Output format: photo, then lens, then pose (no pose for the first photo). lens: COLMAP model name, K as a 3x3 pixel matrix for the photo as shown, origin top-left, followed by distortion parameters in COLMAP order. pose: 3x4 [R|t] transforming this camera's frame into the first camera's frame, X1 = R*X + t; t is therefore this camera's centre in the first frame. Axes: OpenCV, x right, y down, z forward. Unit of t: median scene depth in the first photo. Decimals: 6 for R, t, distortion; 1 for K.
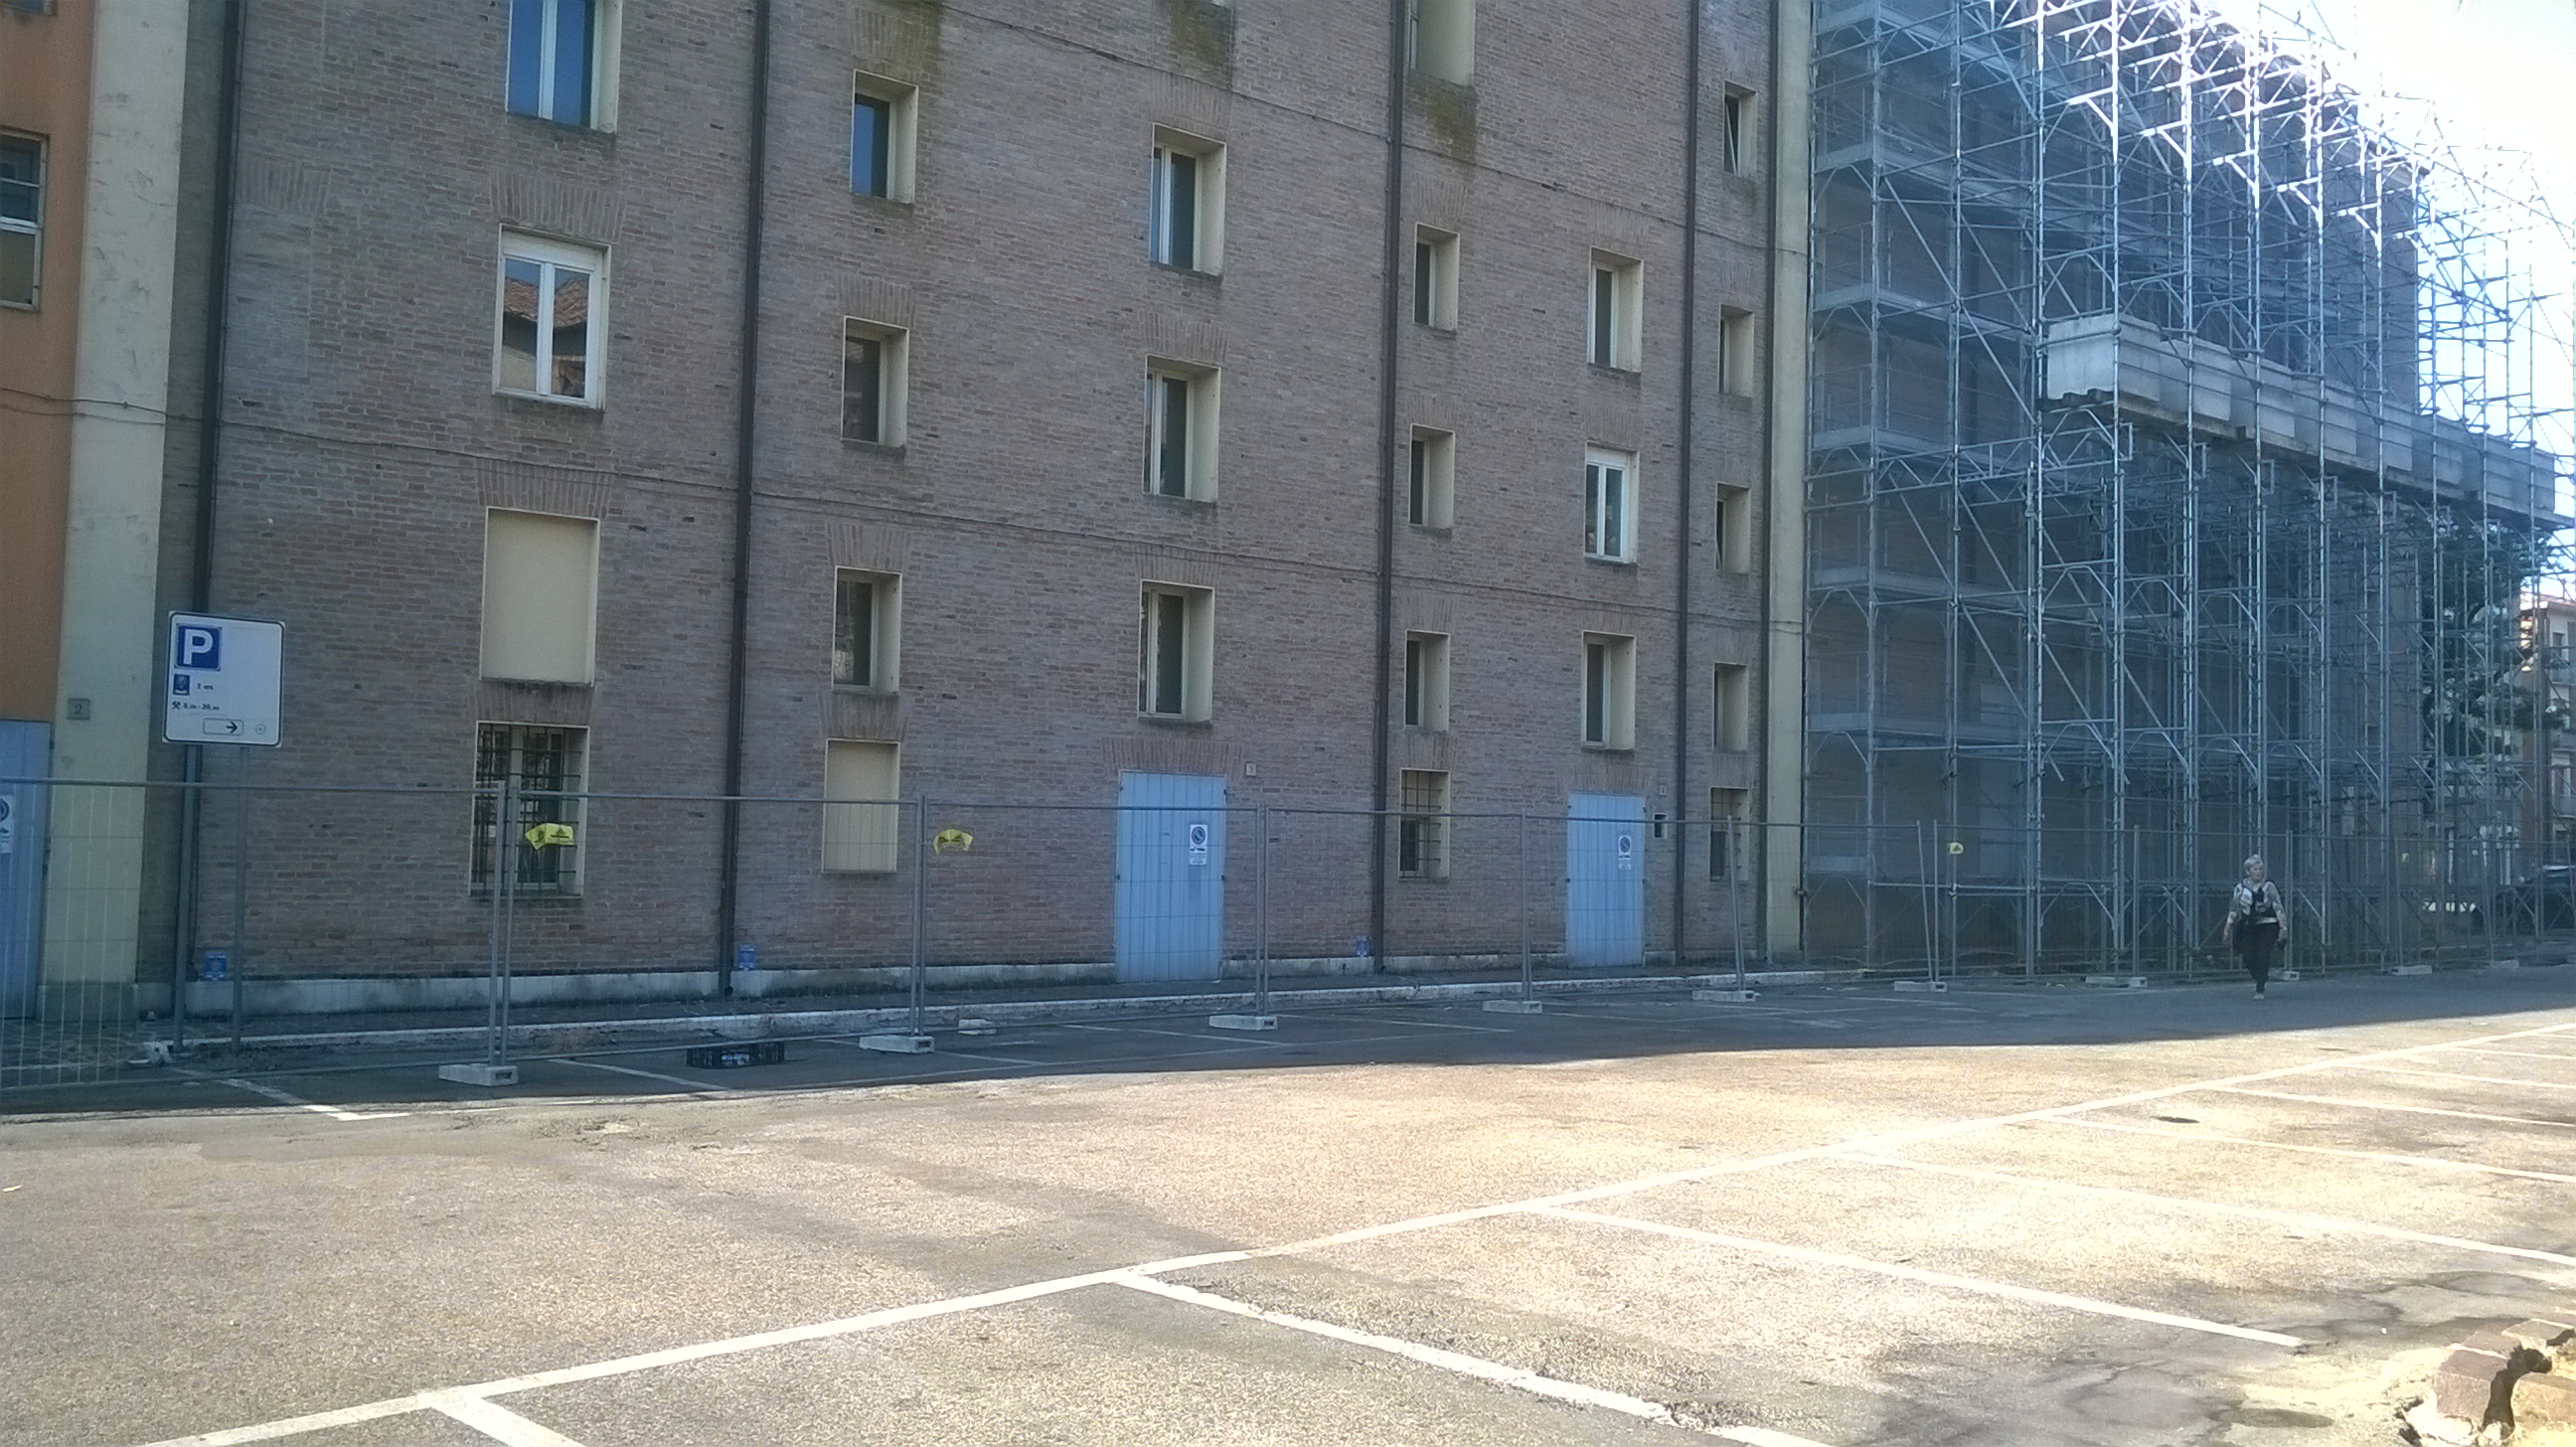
lens RADIAL K [[1996.0, 0, 1287.5], [0, 1996.0, 785.2], [0, 0, 1]] dist [0.005808, -0.114136]
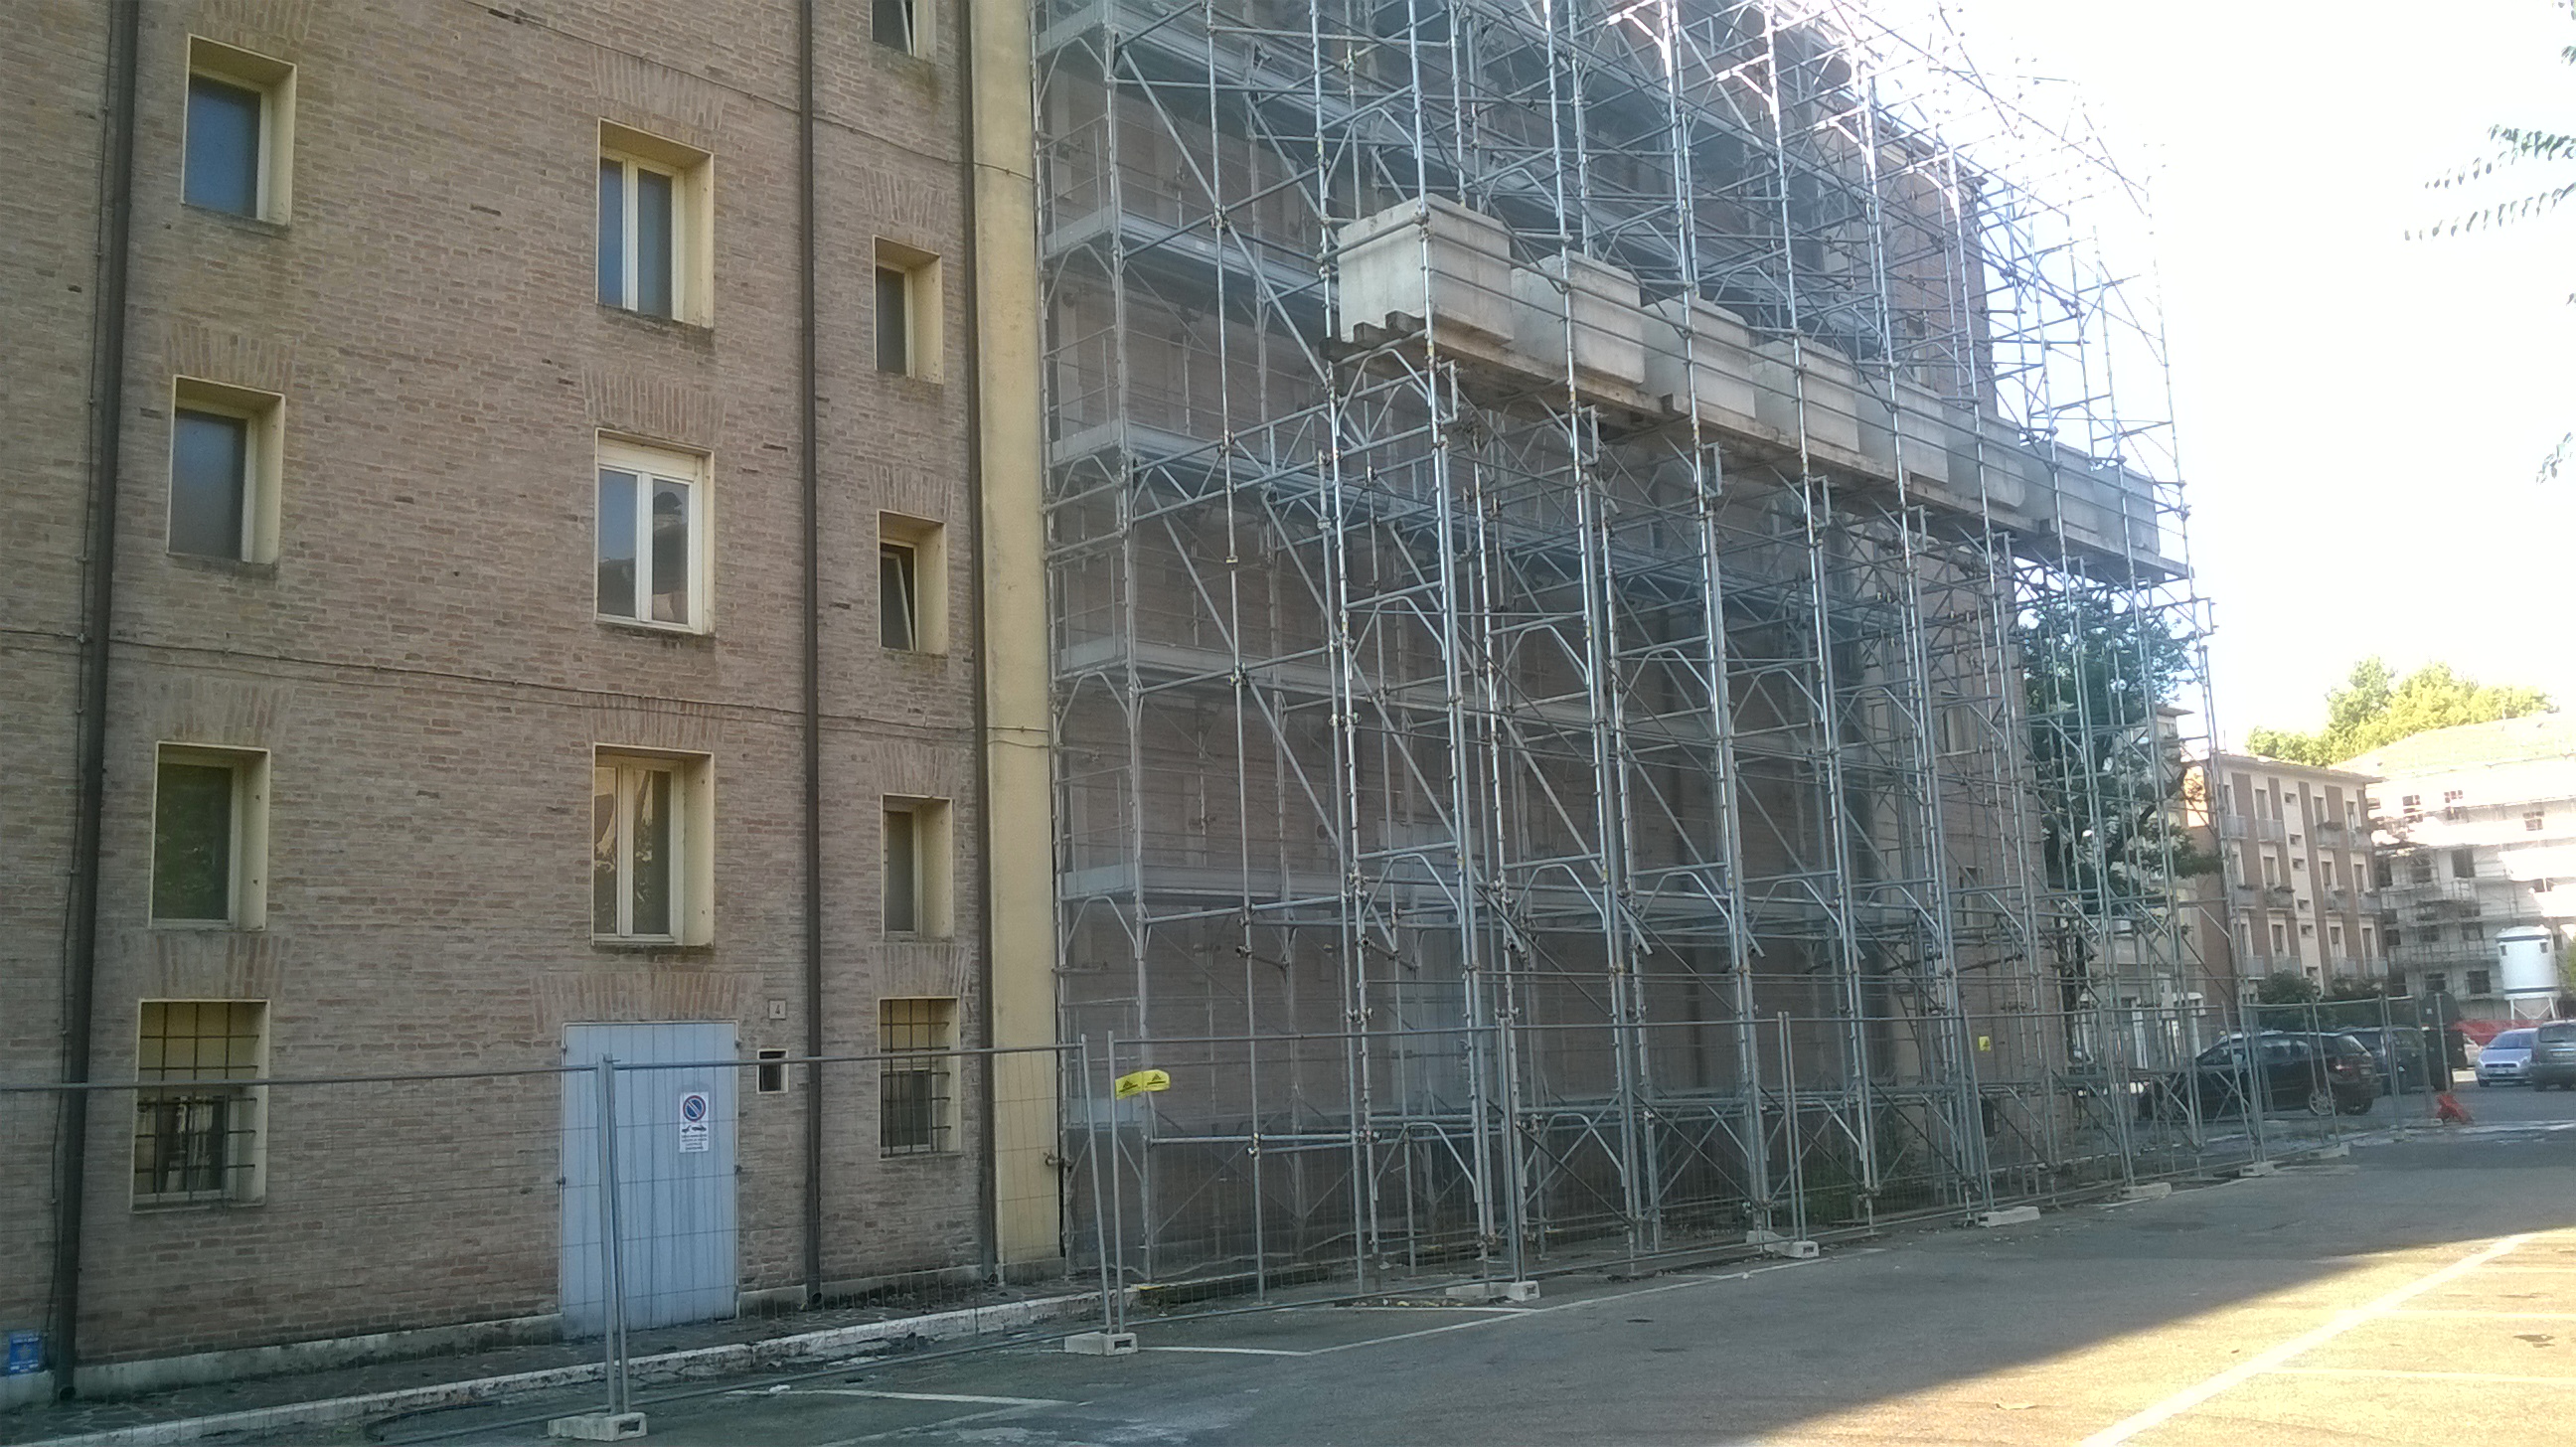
lens RADIAL K [[1977.1, 0, 1288.1], [0, 1977.1, 718.6], [0, 0, 1]] dist [0.000377, -0.053191]
pose [[0.989631, -0.035805, 0.139101, 0.260025], [0.054391, 0.989729, -0.132206, 0.002921], [-0.132939, 0.138401, 0.981413, 0.389172]]
